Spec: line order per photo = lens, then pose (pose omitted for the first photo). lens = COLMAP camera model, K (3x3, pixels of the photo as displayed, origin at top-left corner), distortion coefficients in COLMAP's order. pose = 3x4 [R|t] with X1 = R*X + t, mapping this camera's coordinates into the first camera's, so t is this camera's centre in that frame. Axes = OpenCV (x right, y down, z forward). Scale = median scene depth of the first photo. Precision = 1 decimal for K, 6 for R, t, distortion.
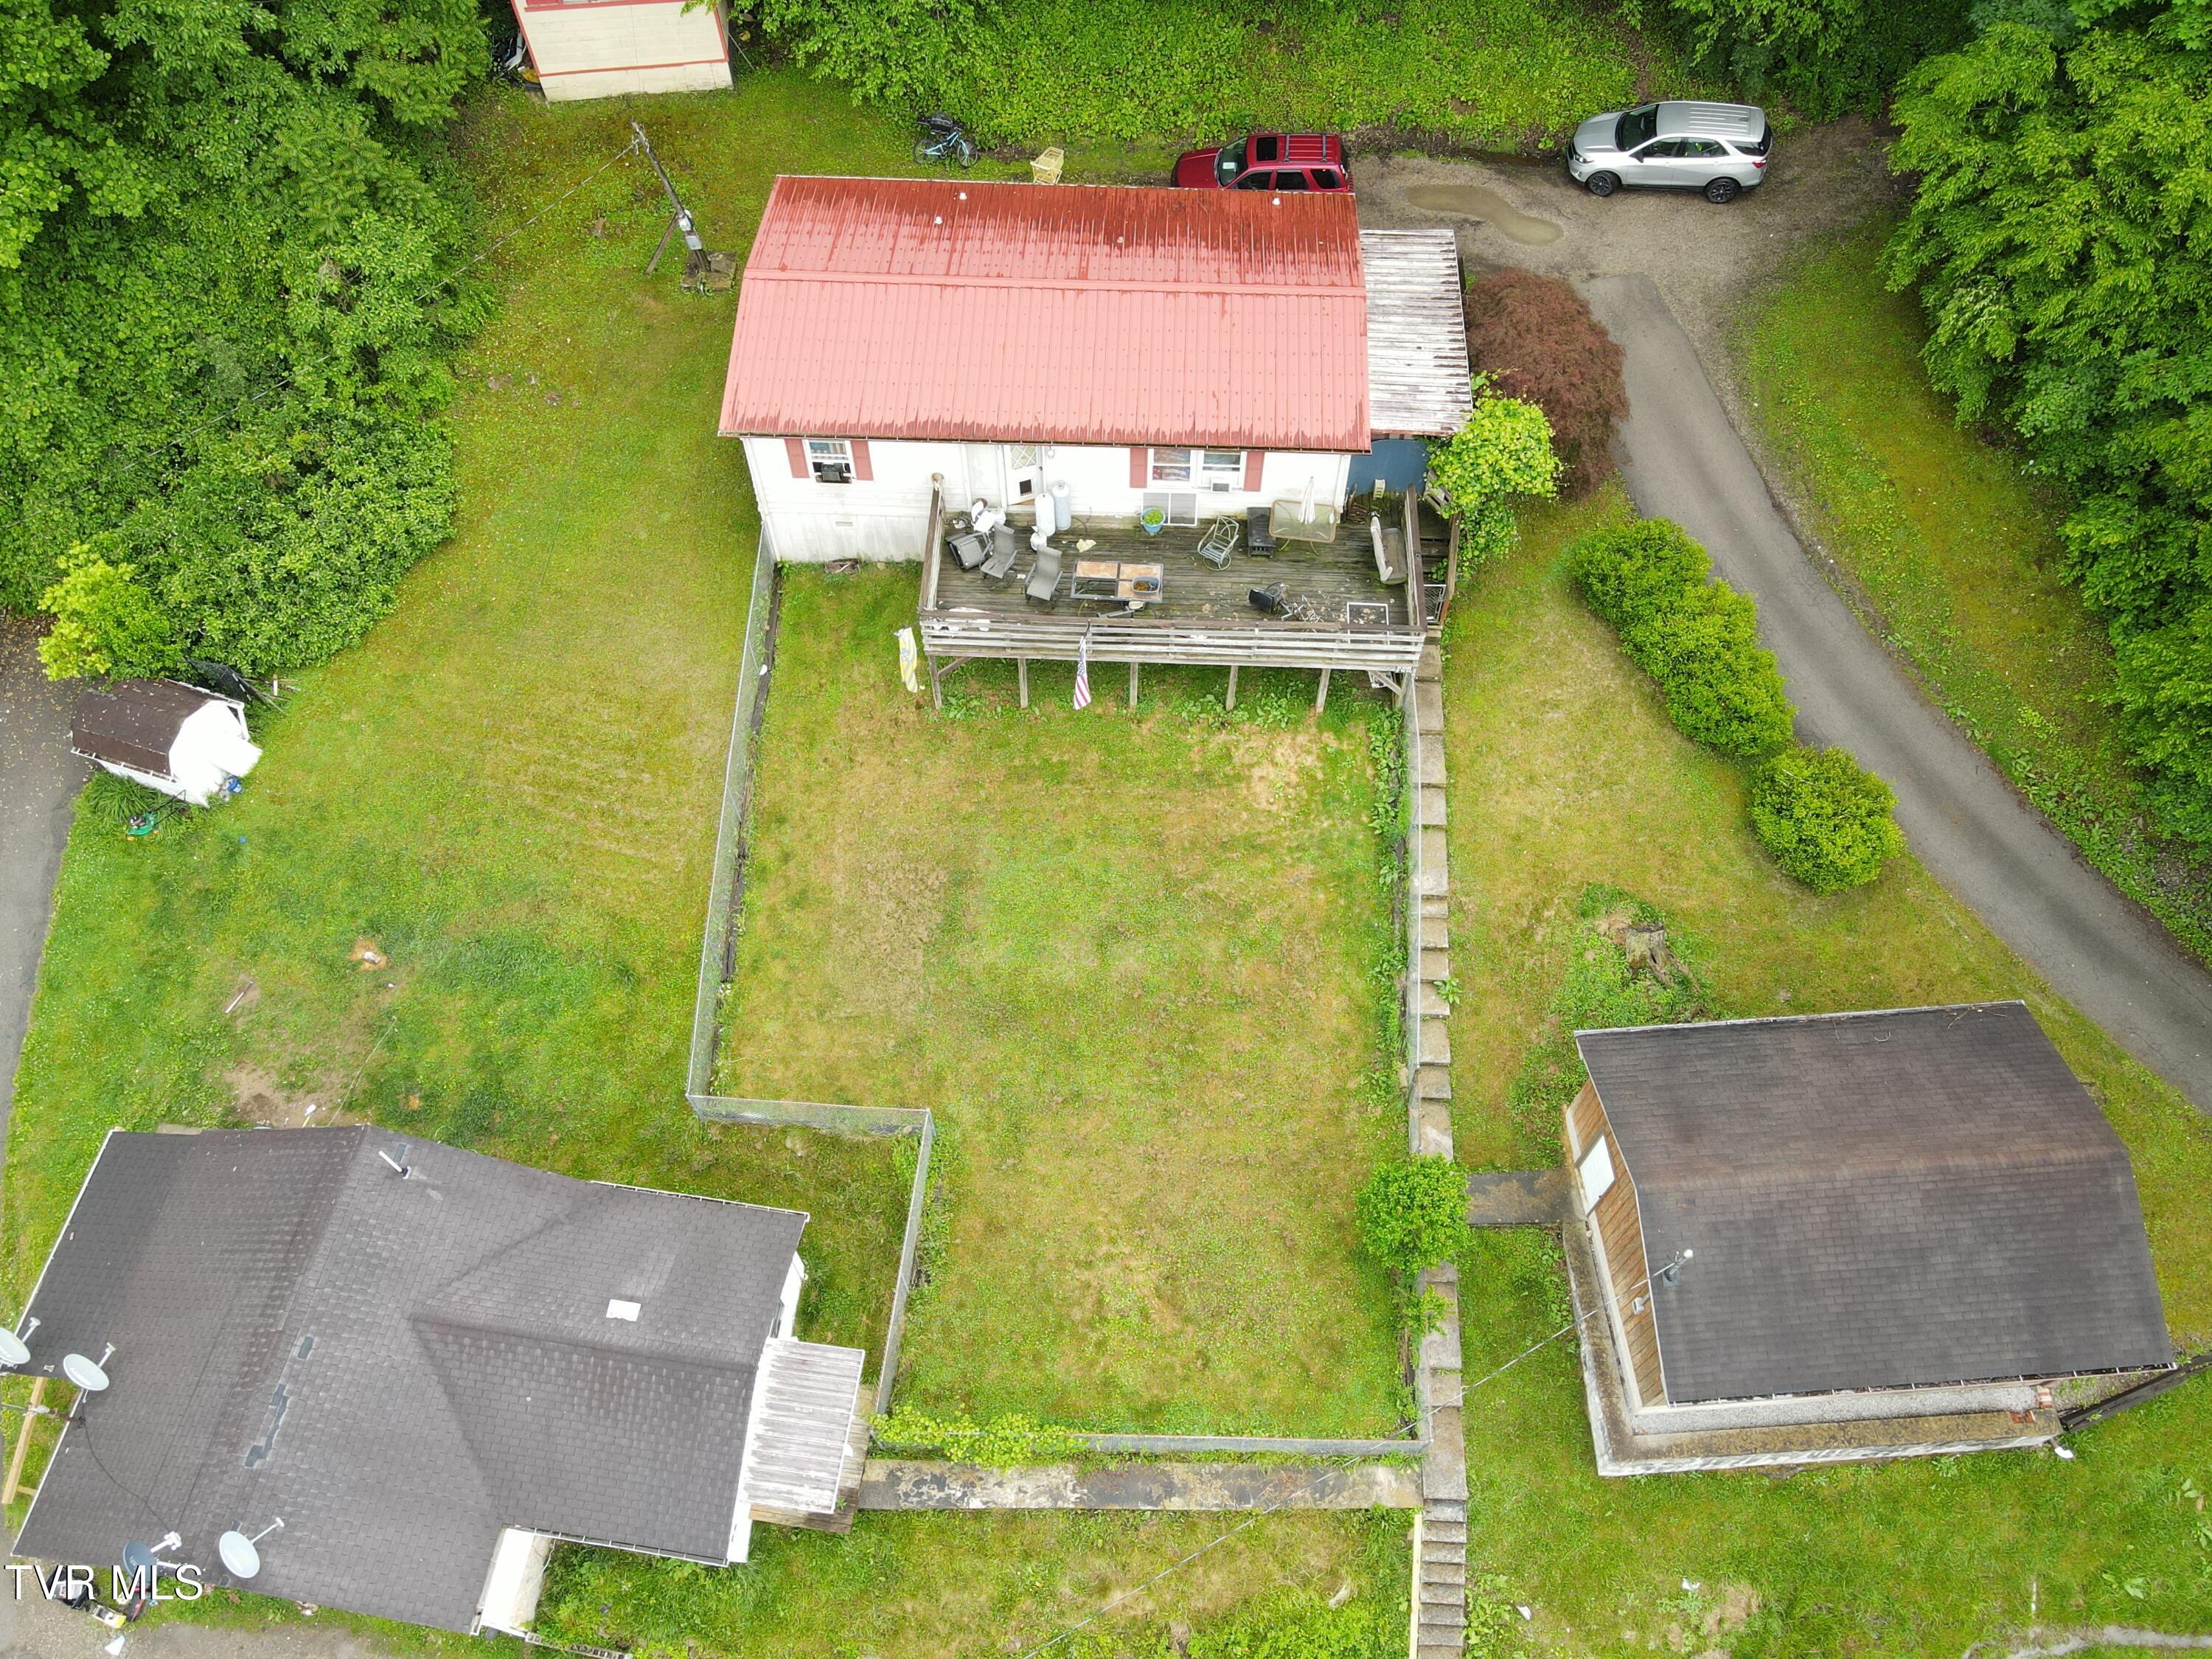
lens RADIAL K [[1620.5, 0, 1101.7], [0, 1620.5, 822.5], [0, 0, 1]] dist [0.009831, 0.013535]
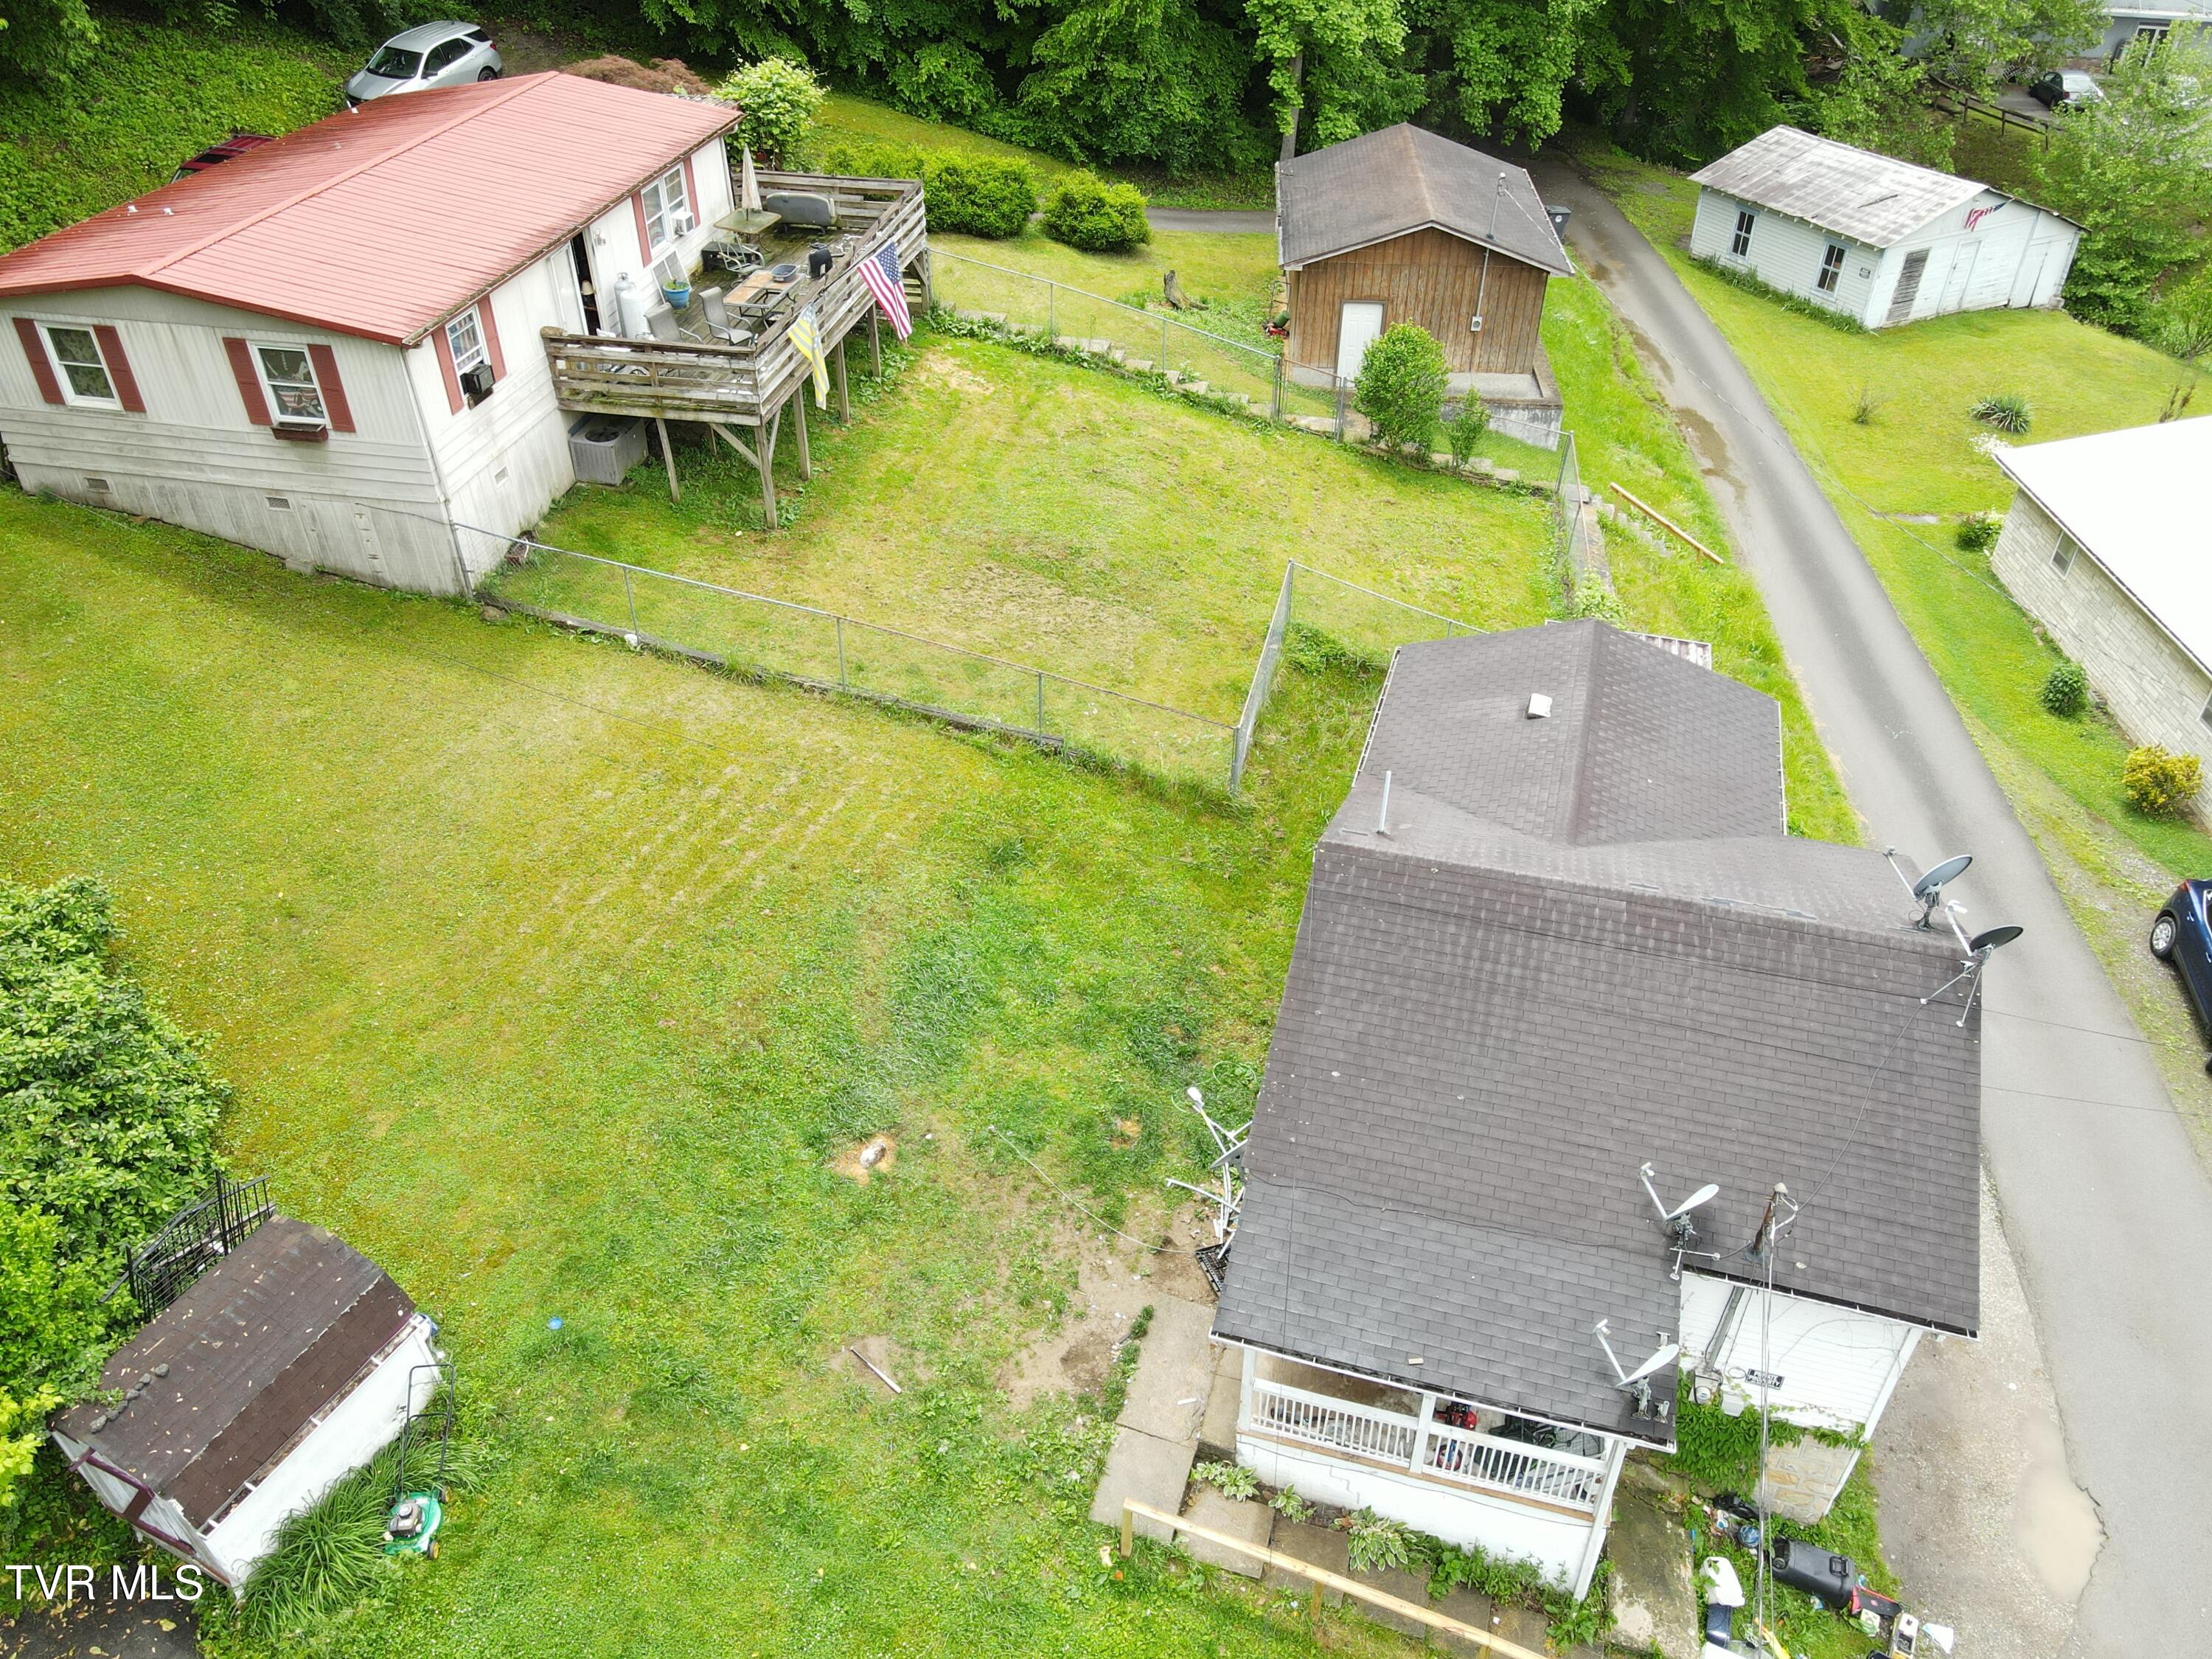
lens RADIAL K [[1620.5, 0, 1104.0], [0, 1620.5, 824.3], [0, 0, 1]] dist [0.009831, 0.013535]
pose [[0.147577, -0.591904, 0.792383, -0.833608], [0.838191, 0.500135, 0.217488, -0.034277], [-0.525030, 0.632072, 0.569937, 0.546778]]
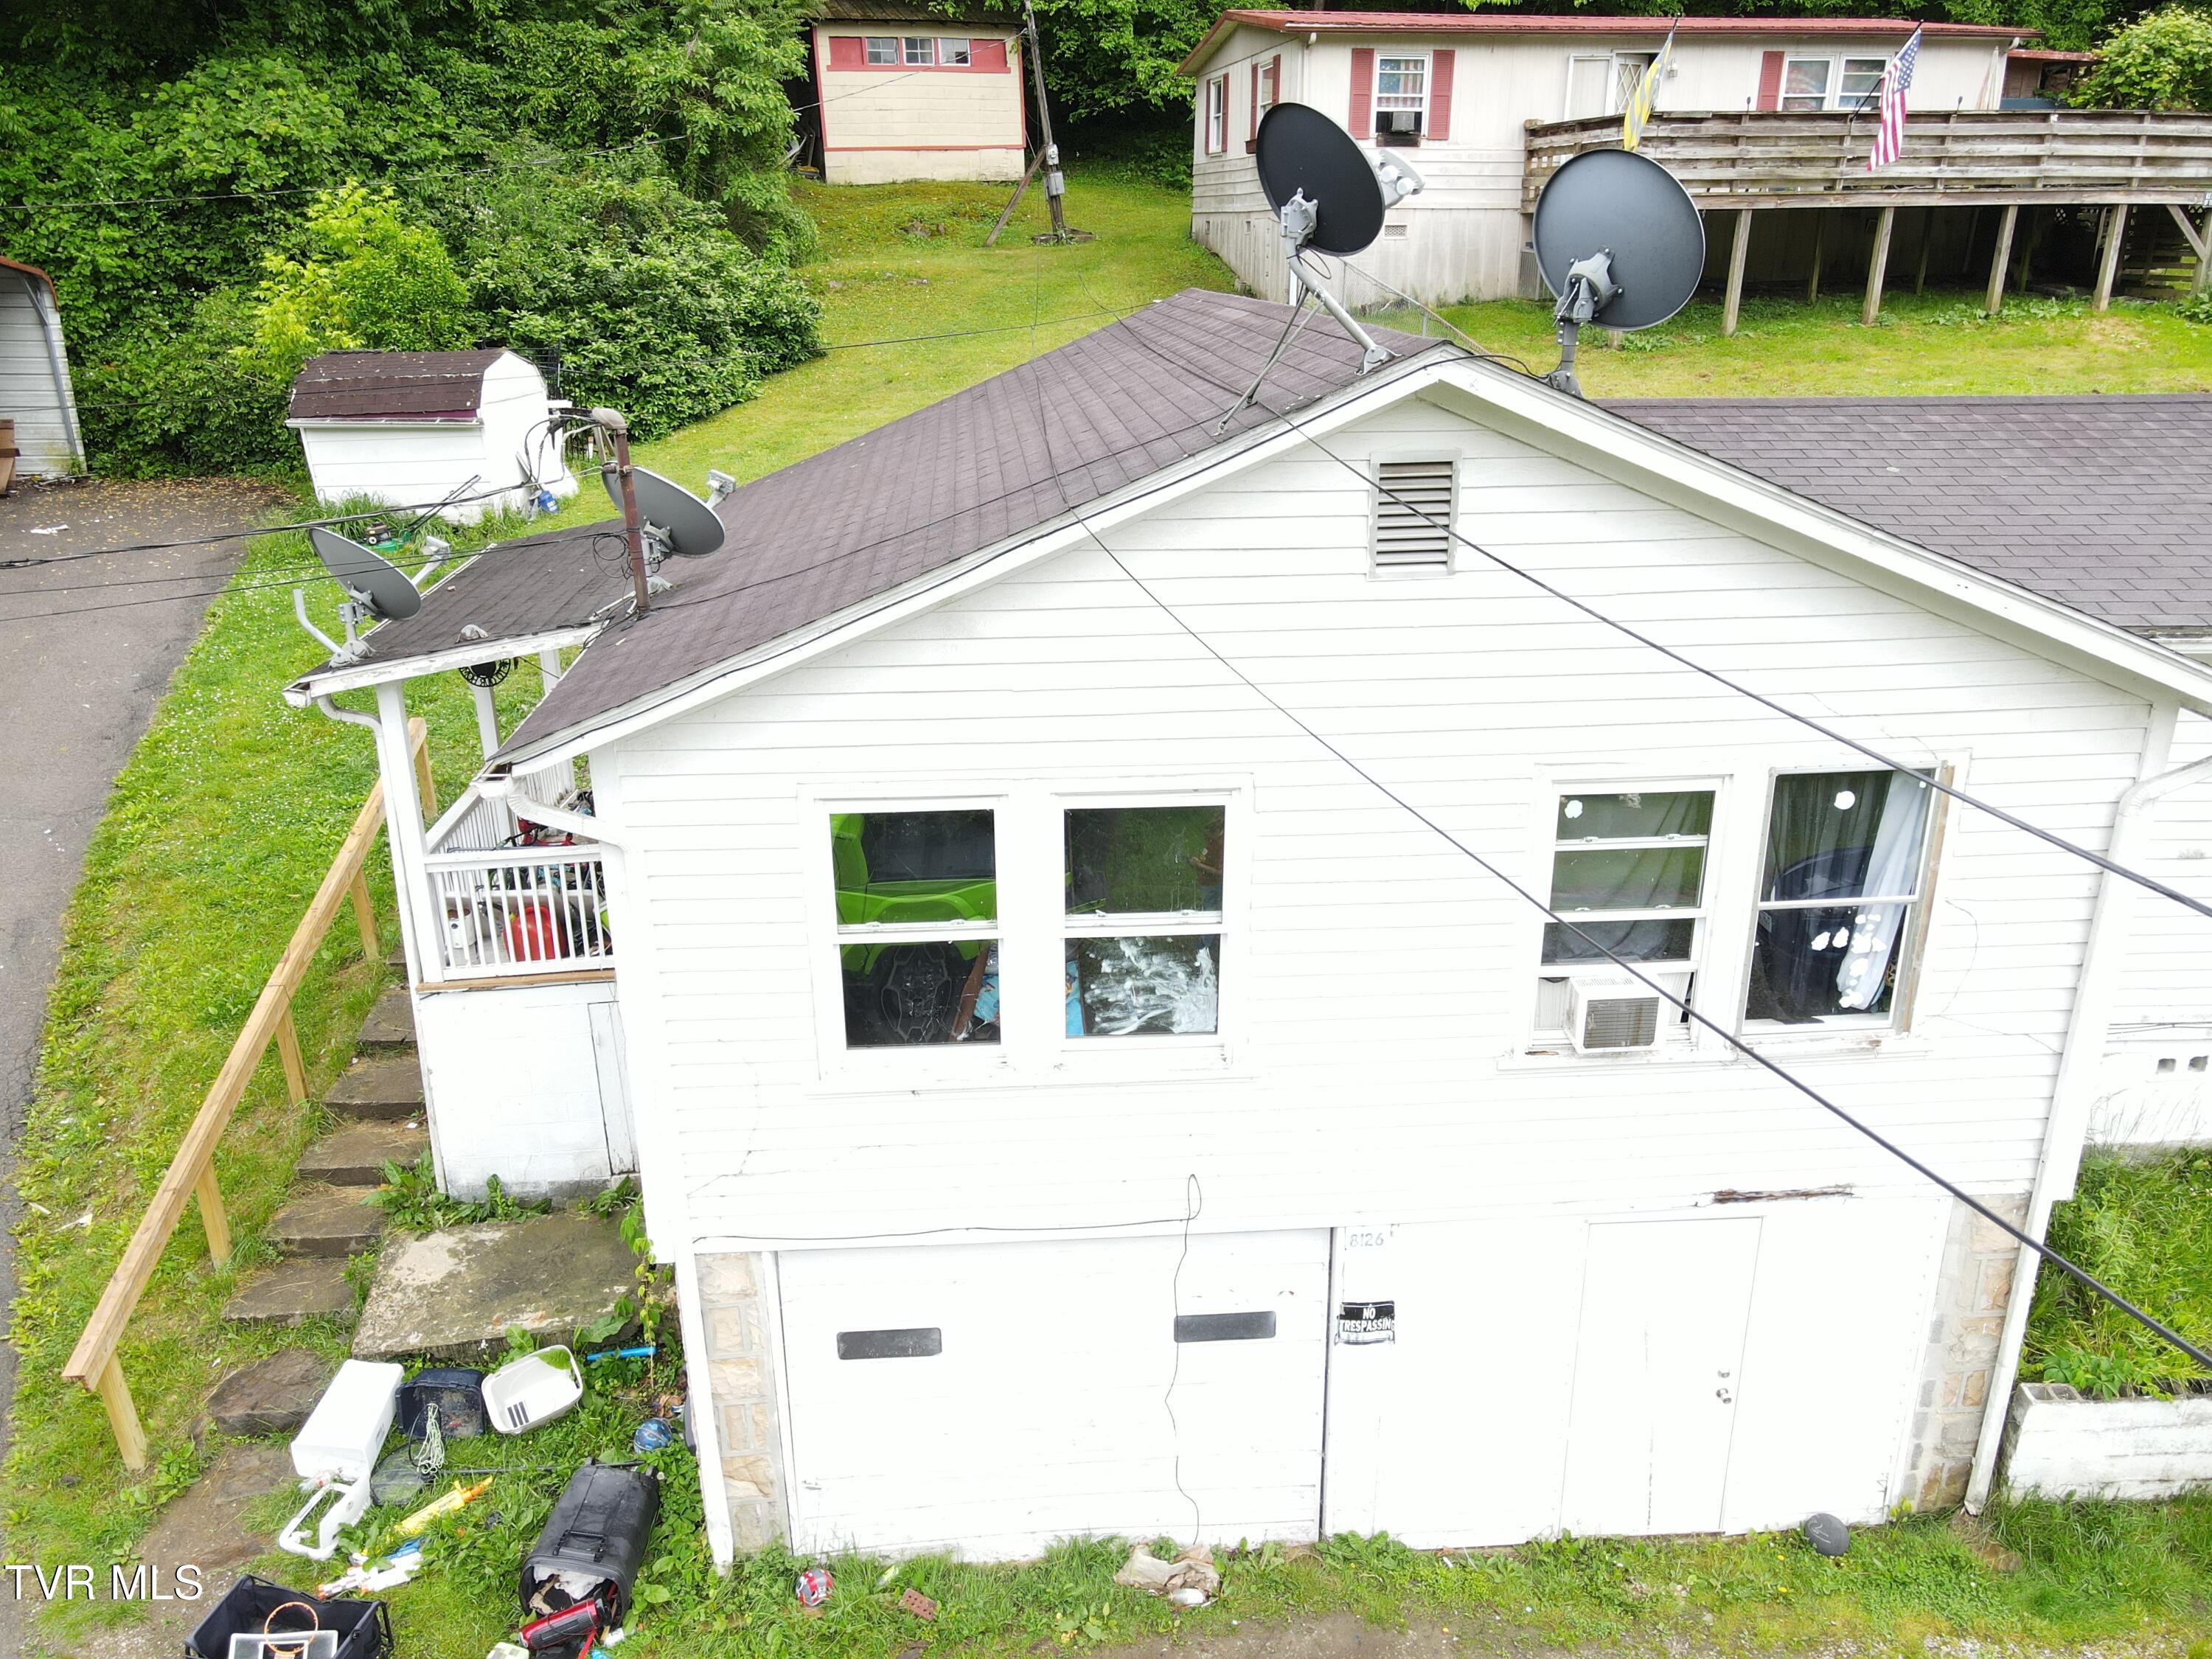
lens RADIAL K [[1620.5, 0, 1108.7], [0, 1620.5, 819.6], [0, 0, 1]] dist [0.009831, 0.013535]
pose [[0.976177, -0.075229, 0.203515, -0.482947], [0.184970, 0.778841, -0.599327, 0.480969], [-0.113419, 0.622694, 0.774202, 0.616934]]
